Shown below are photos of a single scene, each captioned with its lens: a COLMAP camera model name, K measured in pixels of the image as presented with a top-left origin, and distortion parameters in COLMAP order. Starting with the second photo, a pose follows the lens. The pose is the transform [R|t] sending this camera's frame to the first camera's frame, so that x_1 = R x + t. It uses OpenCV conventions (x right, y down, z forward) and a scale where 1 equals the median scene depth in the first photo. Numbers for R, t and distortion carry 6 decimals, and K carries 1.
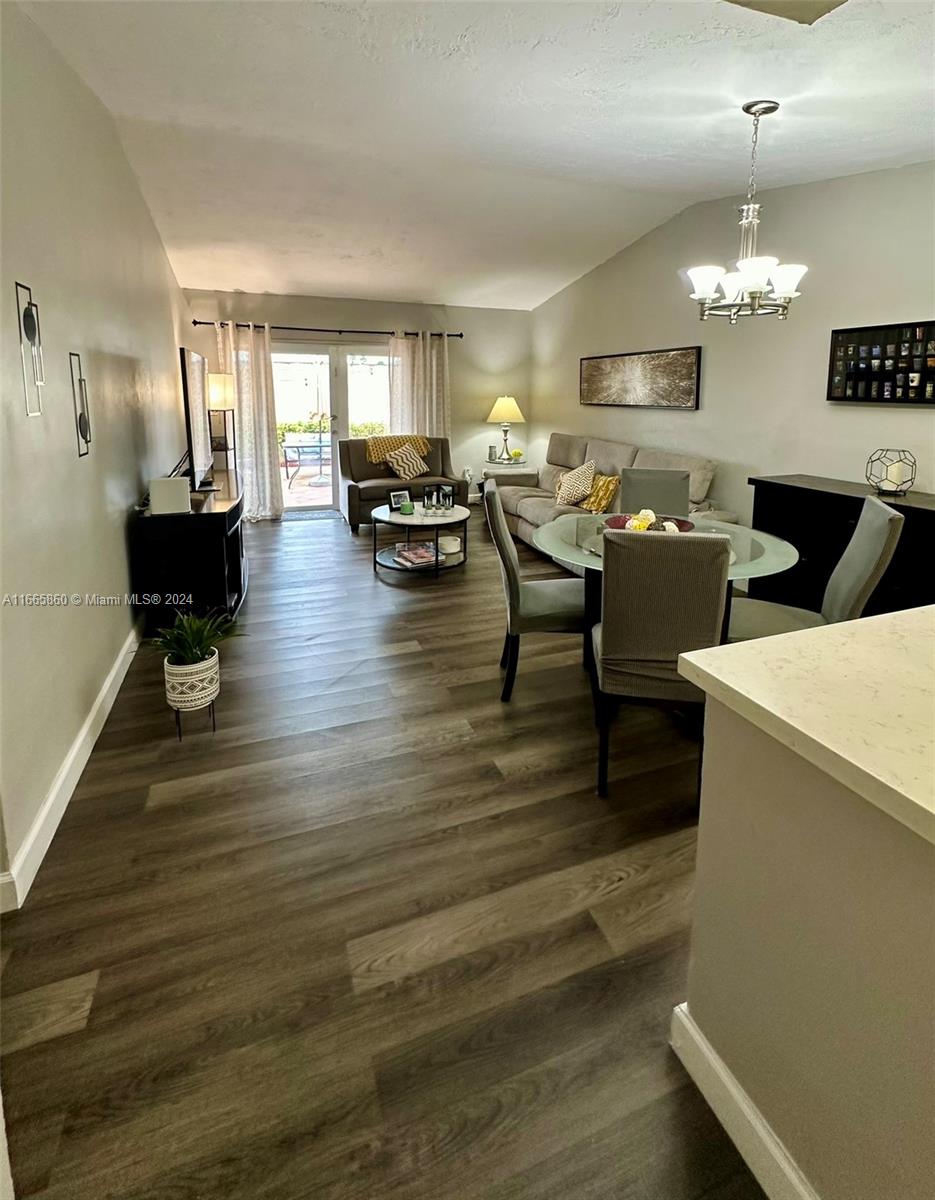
lens RADIAL K [[579.1, 0, 485.9], [0, 579.1, 455.3], [0, 0, 1]] dist [-0.015674, 0.001896]
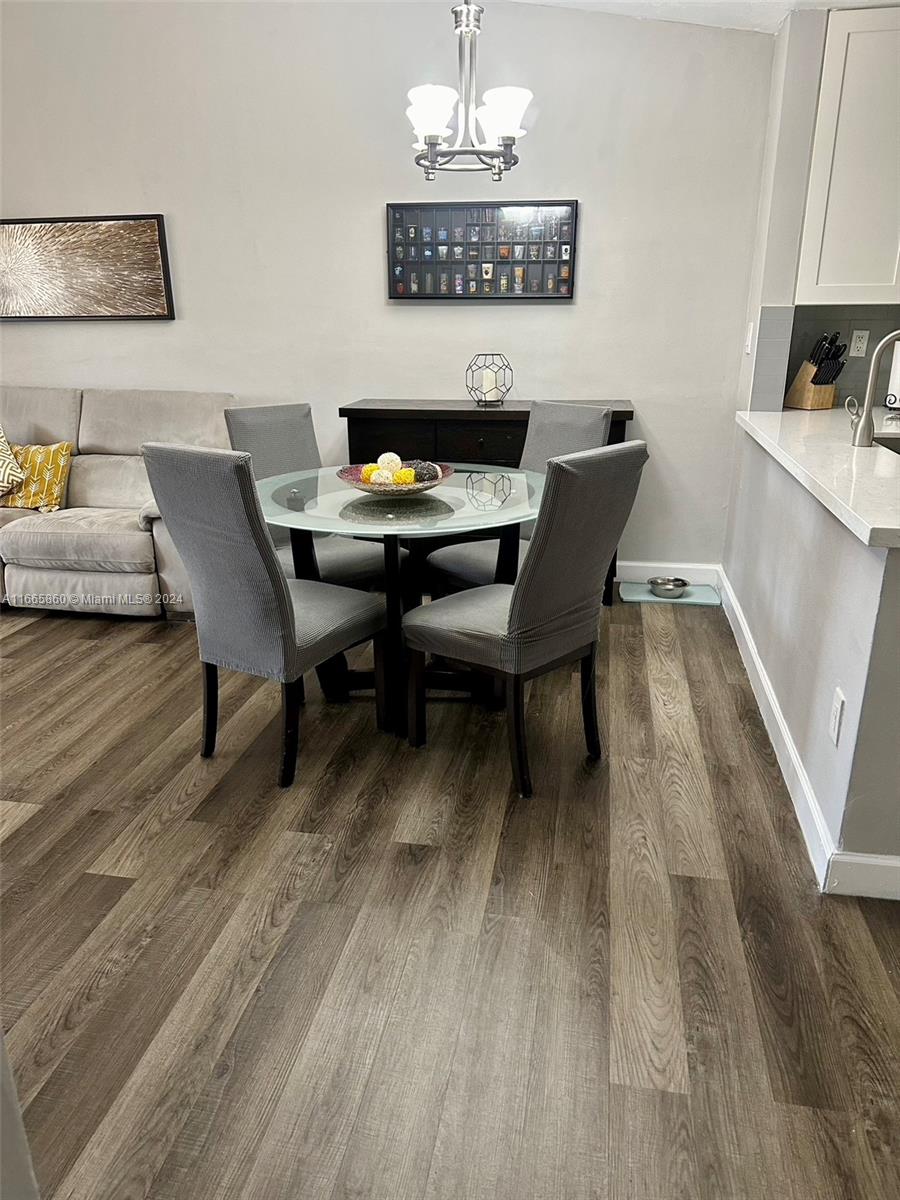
lens RADIAL K [[843.8, 0, 452.4], [0, 843.8, 601.2], [0, 0, 1]] dist [0.010963, -0.019446]
pose [[0.531445, -0.284248, 0.797978, -0.464126], [0.101718, 0.956617, 0.273014, -0.005194], [-0.840964, -0.063923, 0.537302, 0.299385]]
